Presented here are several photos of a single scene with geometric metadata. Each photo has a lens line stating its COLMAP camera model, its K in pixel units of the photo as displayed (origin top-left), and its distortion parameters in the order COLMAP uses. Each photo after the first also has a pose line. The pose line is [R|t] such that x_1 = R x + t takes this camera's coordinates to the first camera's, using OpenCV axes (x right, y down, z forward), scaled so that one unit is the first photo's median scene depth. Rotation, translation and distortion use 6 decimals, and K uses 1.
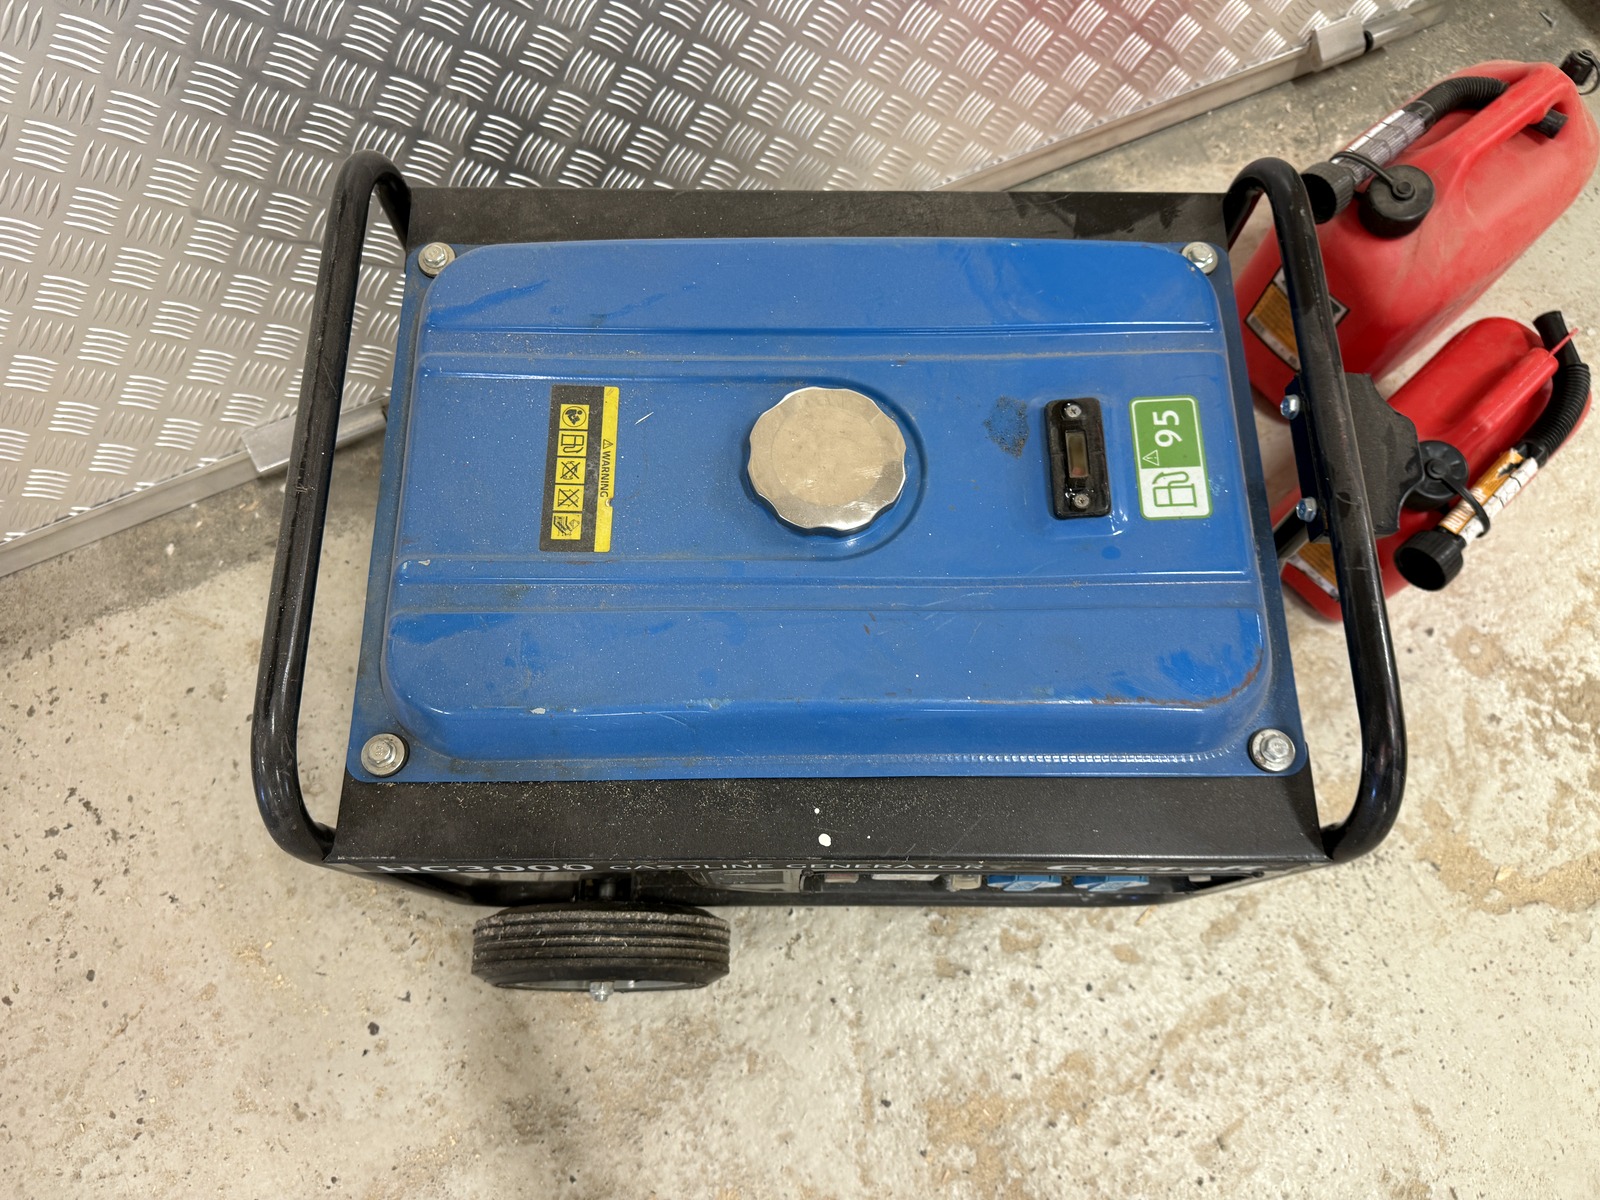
lens RADIAL K [[1165.3, 0, 799.7], [0, 1165.3, 609.8], [0, 0, 1]] dist [0.003598, -0.019457]
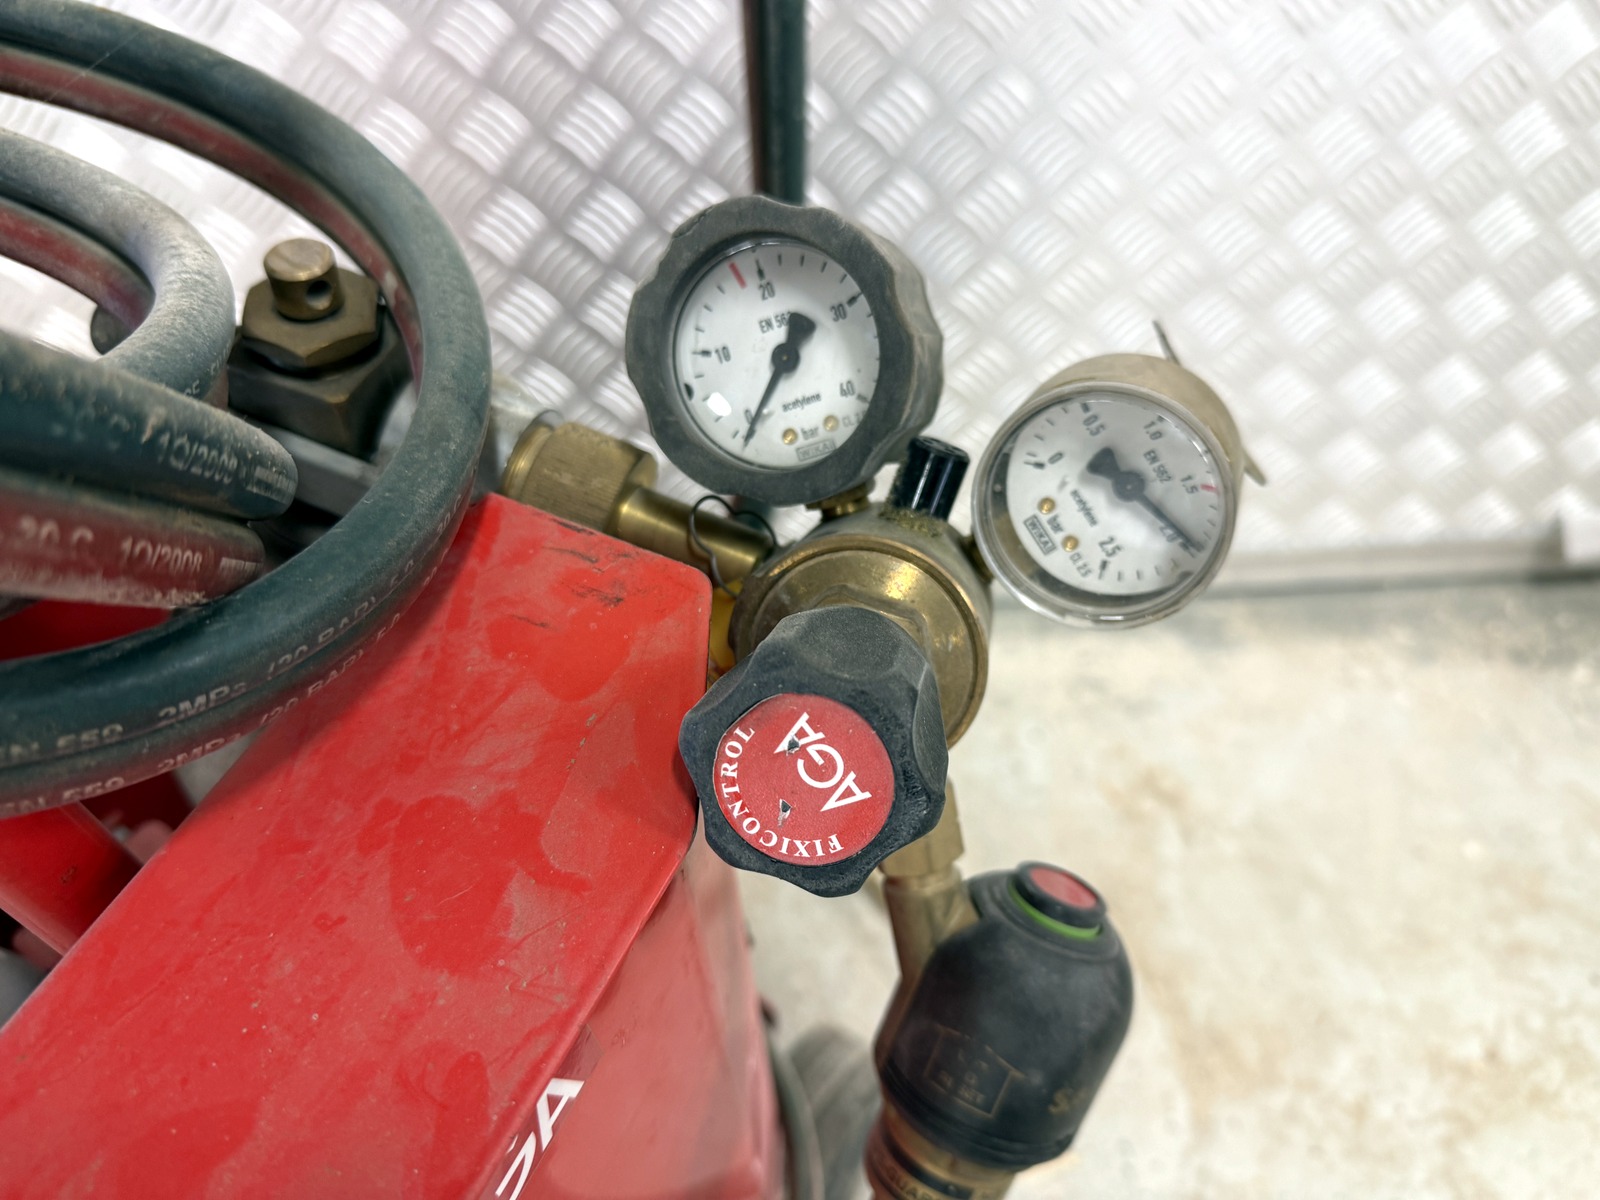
lens RADIAL K [[1219.4, 0, 813.3], [0, 1219.4, 584.6], [0, 0, 1]] dist [-0.021614, -0.003151]
pose [[0.928186, 0.269630, -0.256458, 0.270247], [-0.342185, 0.889262, -0.303517, -0.104080], [0.146221, 0.369476, 0.917664, 0.340480]]
